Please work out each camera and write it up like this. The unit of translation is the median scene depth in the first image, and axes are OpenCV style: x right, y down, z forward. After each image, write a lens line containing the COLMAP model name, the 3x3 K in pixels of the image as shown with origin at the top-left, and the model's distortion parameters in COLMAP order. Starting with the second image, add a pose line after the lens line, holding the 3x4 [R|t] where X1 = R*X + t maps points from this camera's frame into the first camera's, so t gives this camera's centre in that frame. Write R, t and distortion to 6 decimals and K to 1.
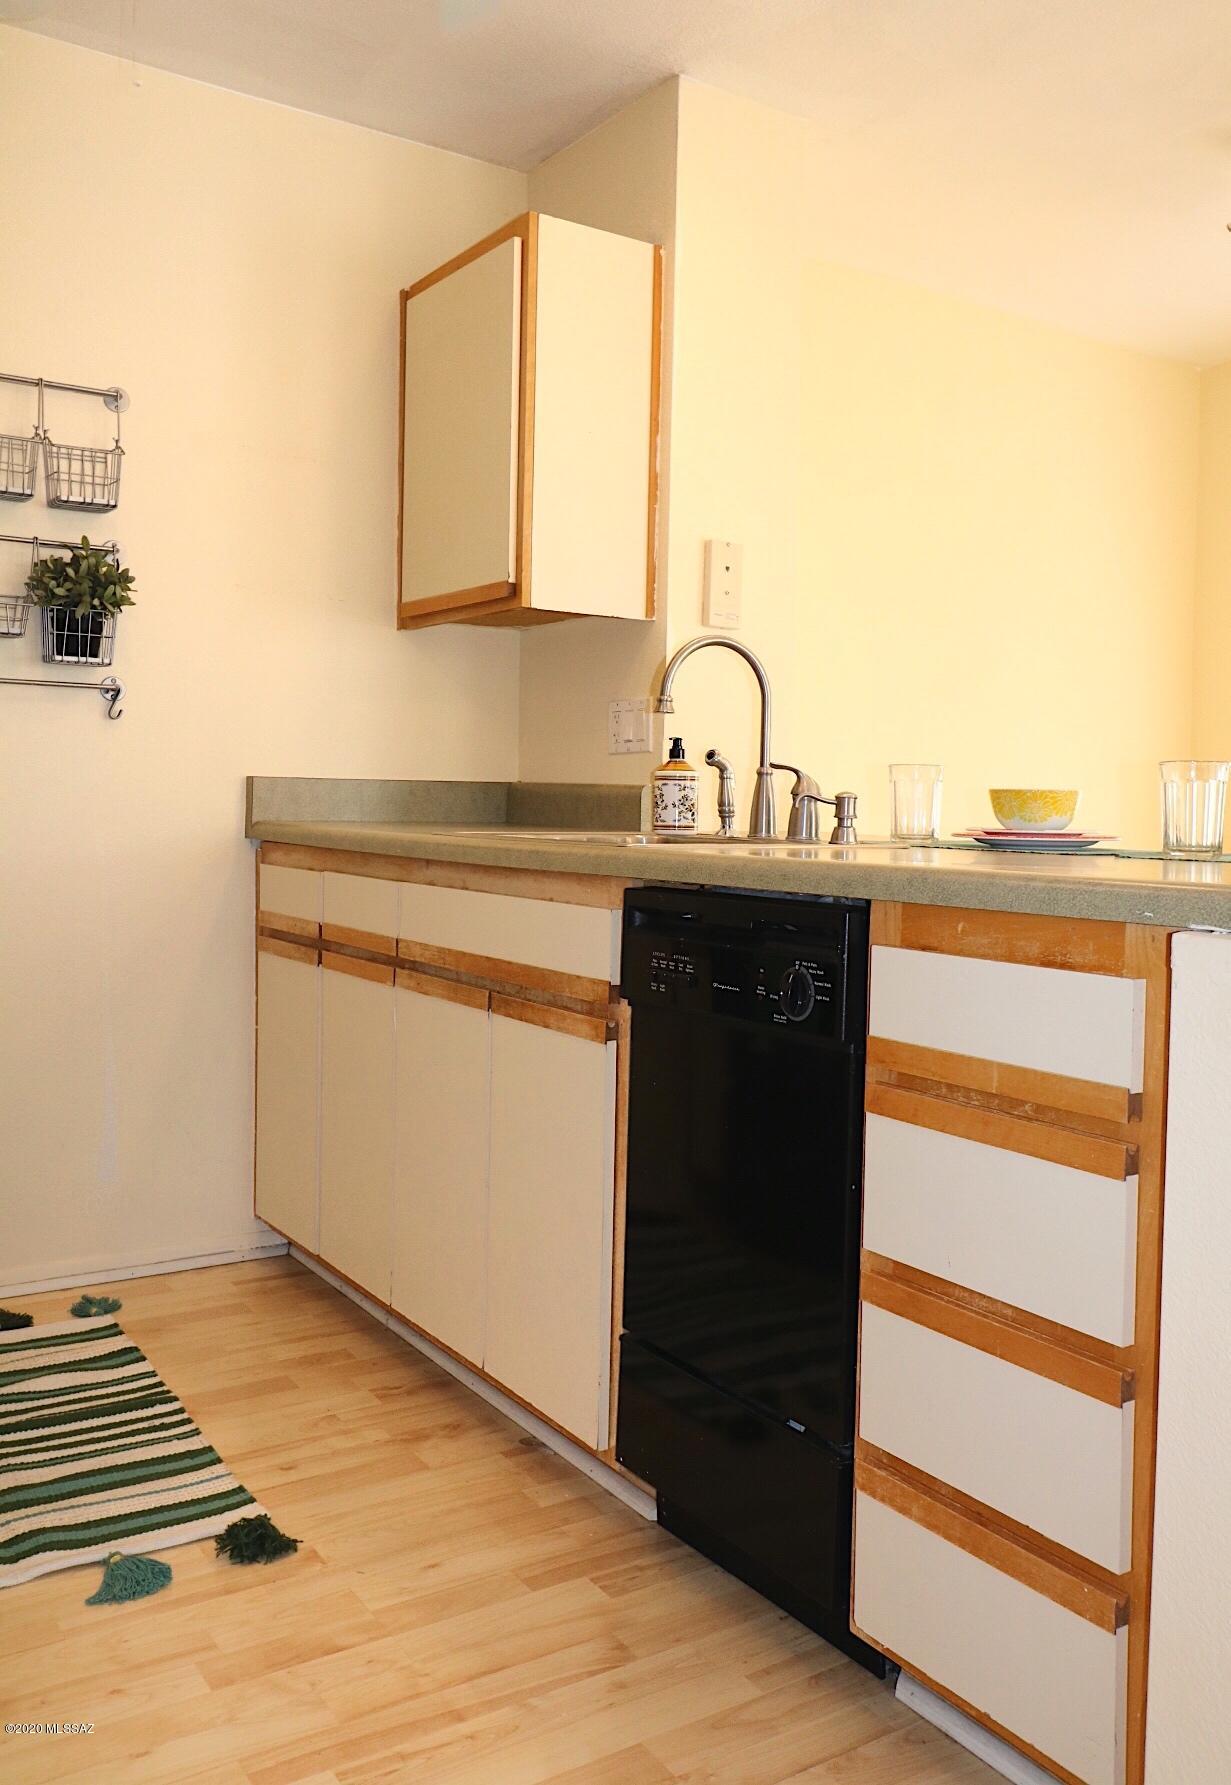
lens RADIAL K [[1482.2, 0, 716.5], [0, 1482.2, 832.0], [0, 0, 1]] dist [-0.029941, -0.044017]
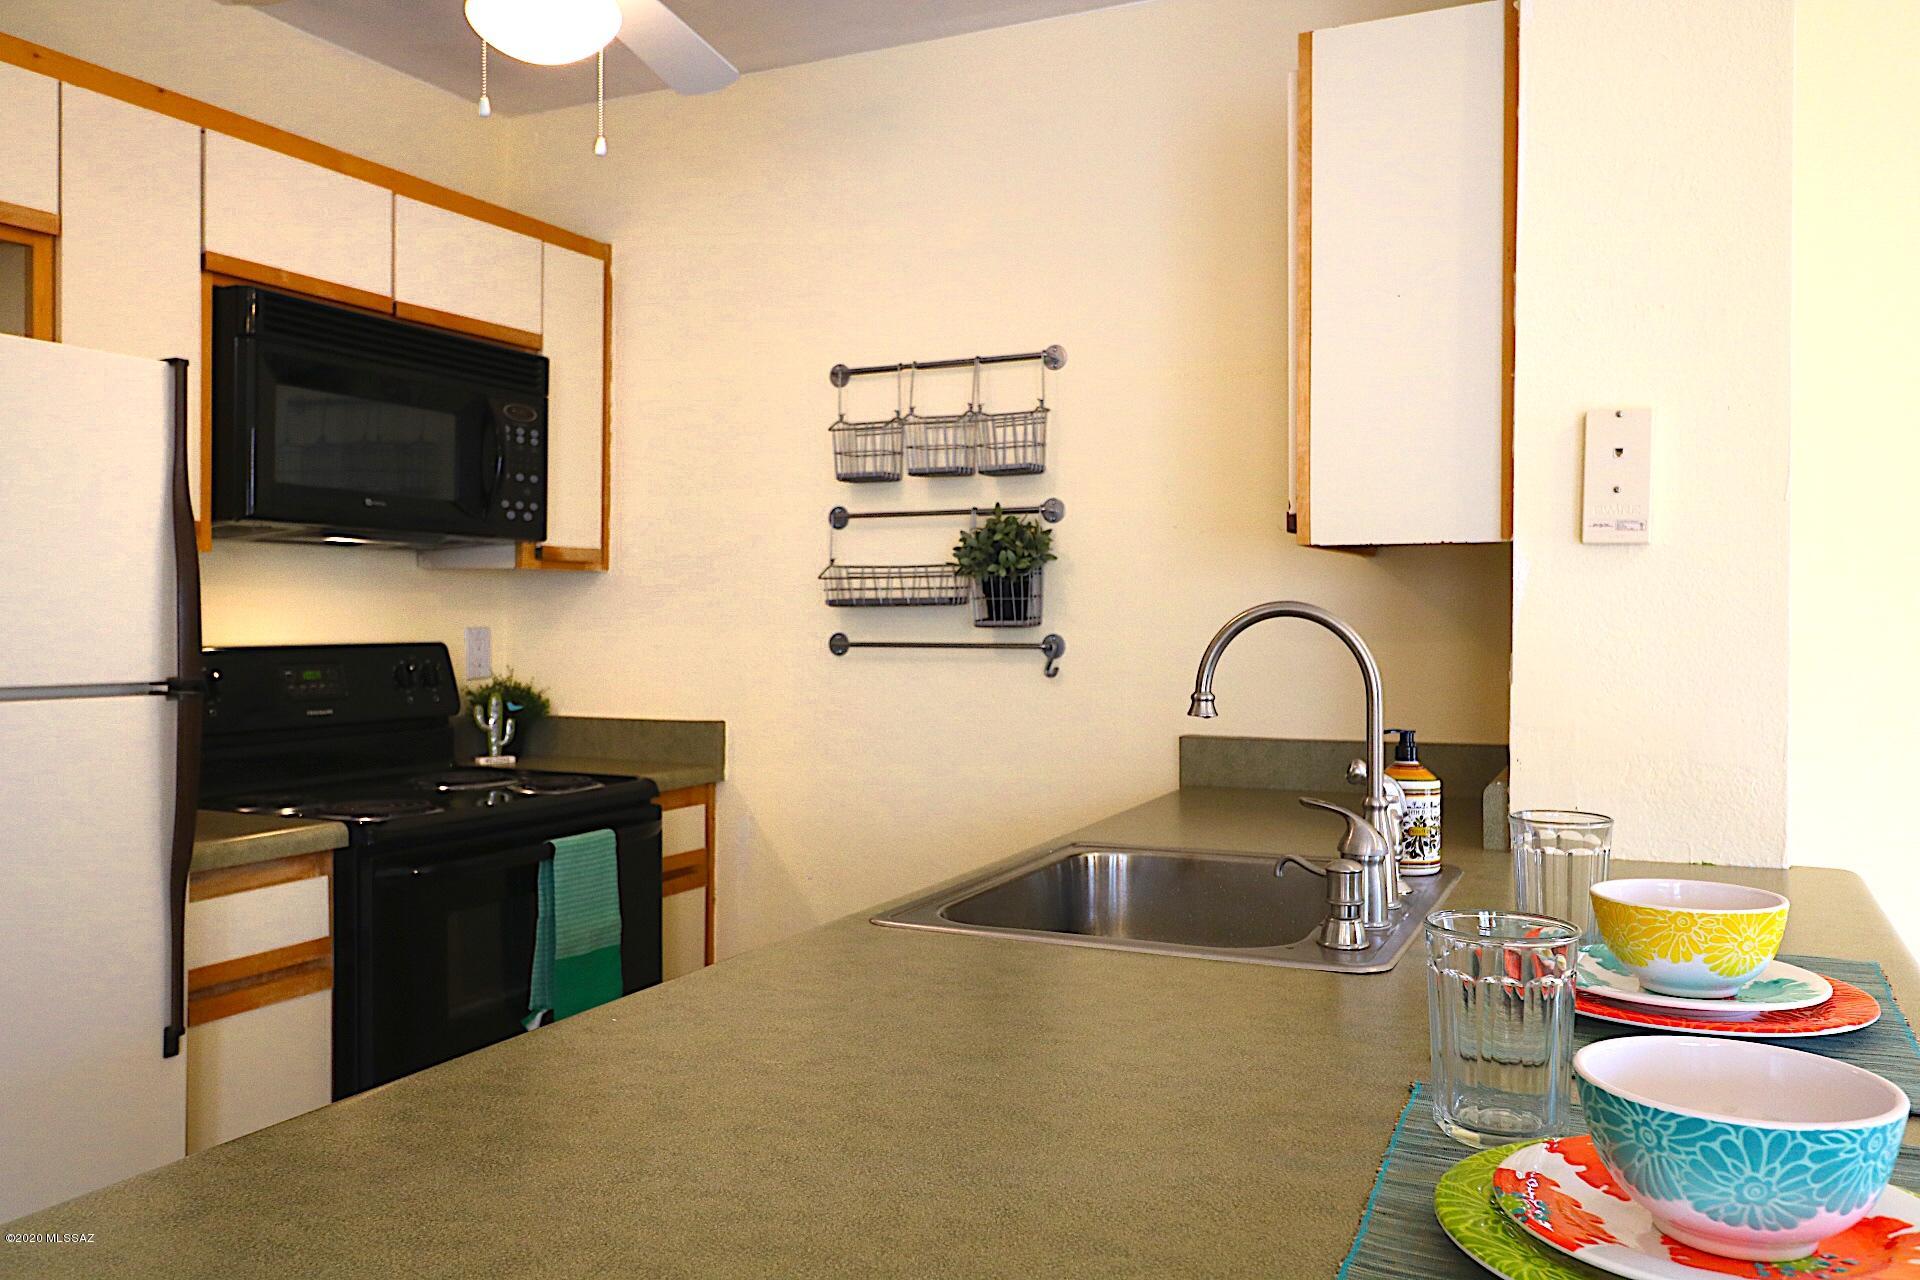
lens RADIAL K [[1495.2, 0, 992.7], [0, 1495.2, 628.6], [0, 0, 1]] dist [0.008783, -0.013968]
pose [[0.476523, -0.008416, -0.879121, 0.539864], [-0.010123, 0.999835, -0.015059, -0.106706], [0.879104, 0.016075, 0.476360, 0.546351]]
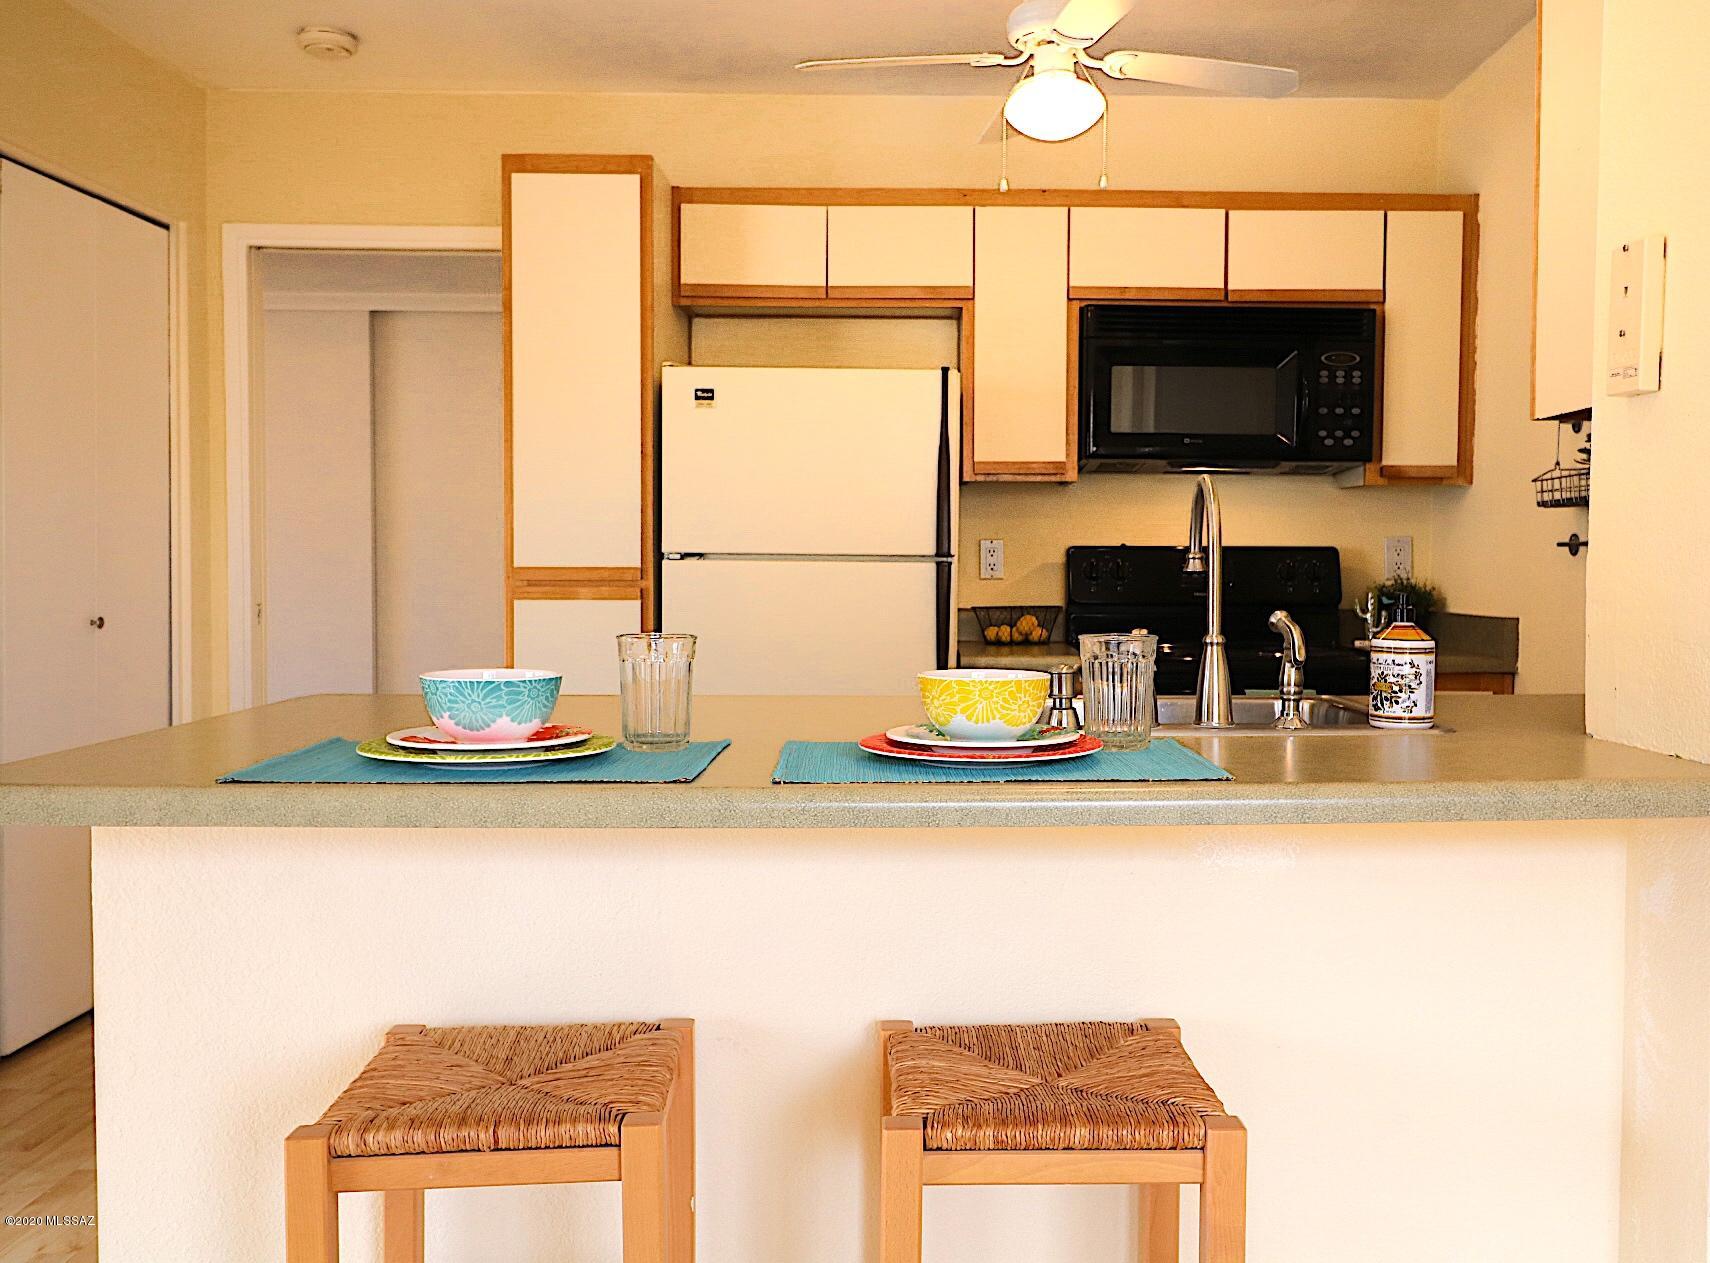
lens RADIAL K [[1481.0, 0, 918.9], [0, 1481.0, 604.2], [0, 0, 1]] dist [0.007105, 0.006621]
pose [[-0.582127, 0.003403, -0.813091, 0.749393], [-0.030736, 0.999184, 0.026187, -0.075583], [0.812517, 0.040235, -0.581547, 1.320365]]
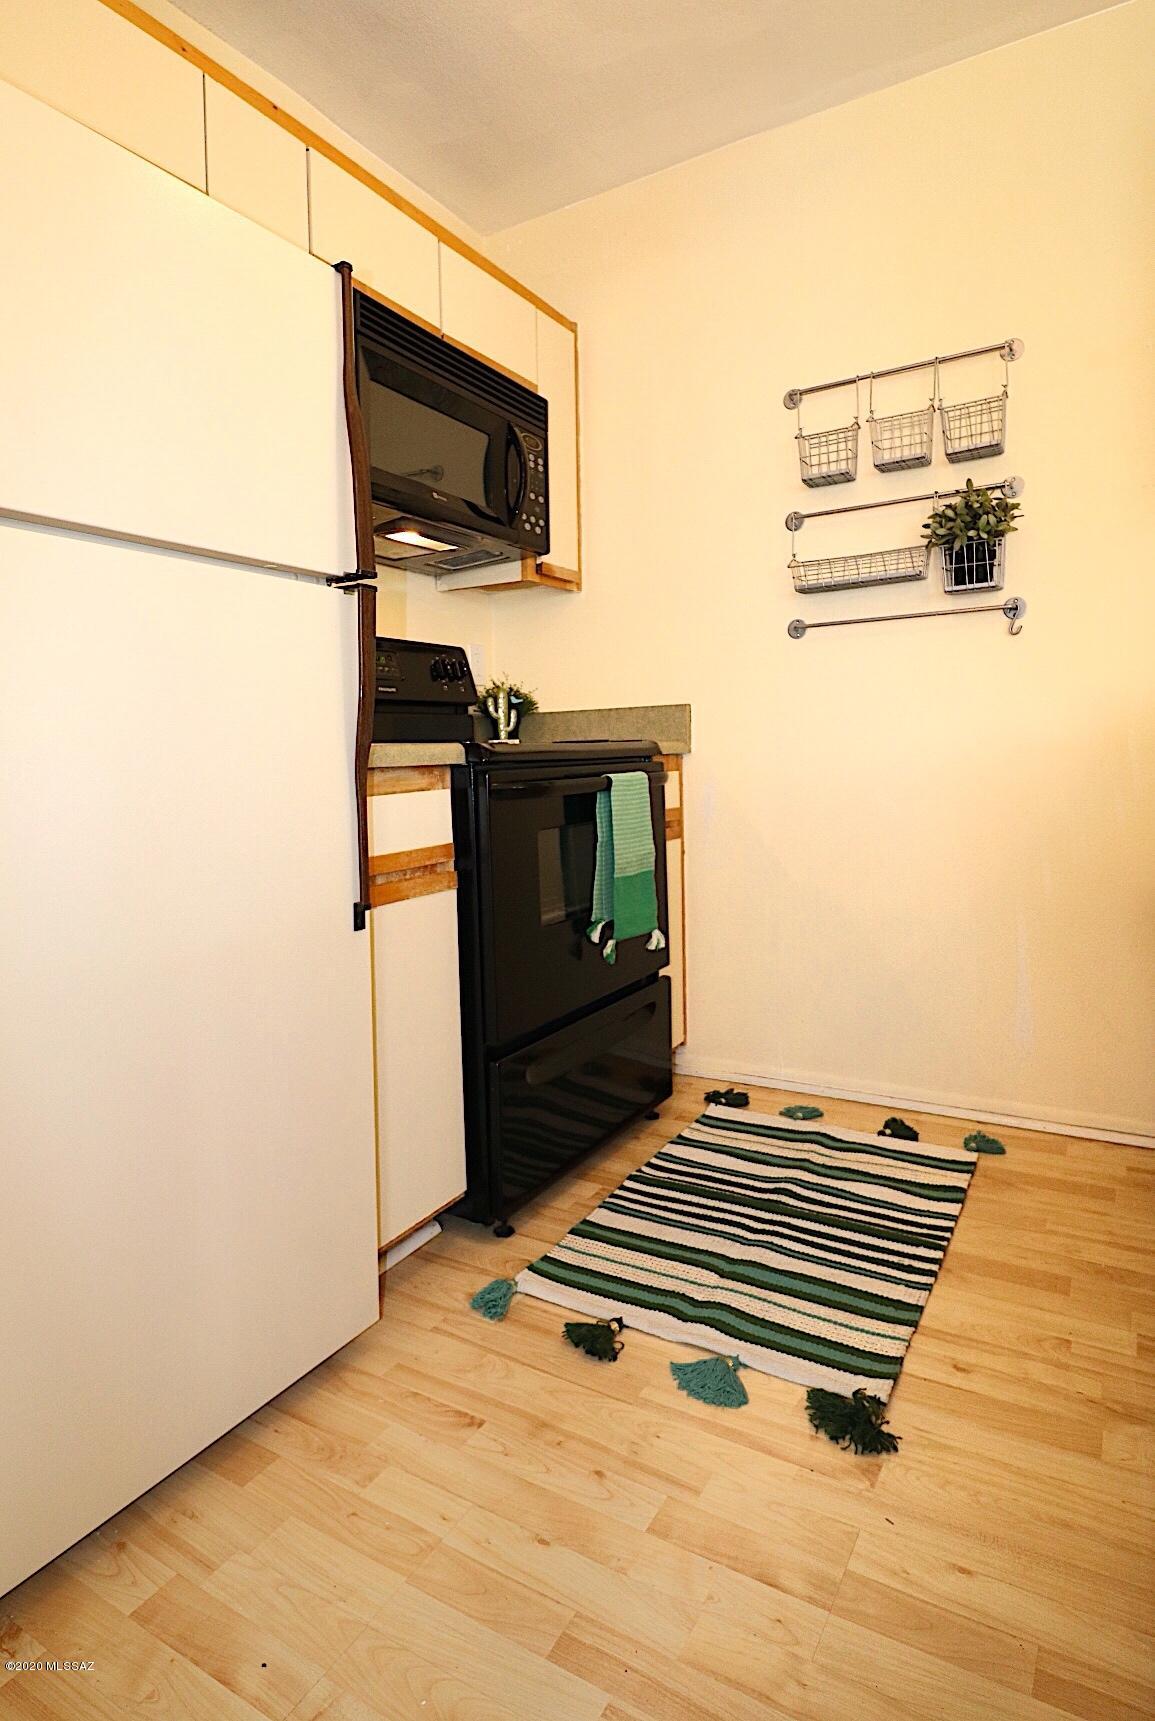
lens RADIAL K [[973.2, 0, 550.4], [0, 973.2, 786.2], [0, 0, 1]] dist [0.013304, -0.019152]
pose [[0.371529, 0.007824, -0.928388, 0.180449], [0.017806, 0.999721, 0.015551, 0.025464], [0.928251, -0.022309, 0.371286, 0.441774]]
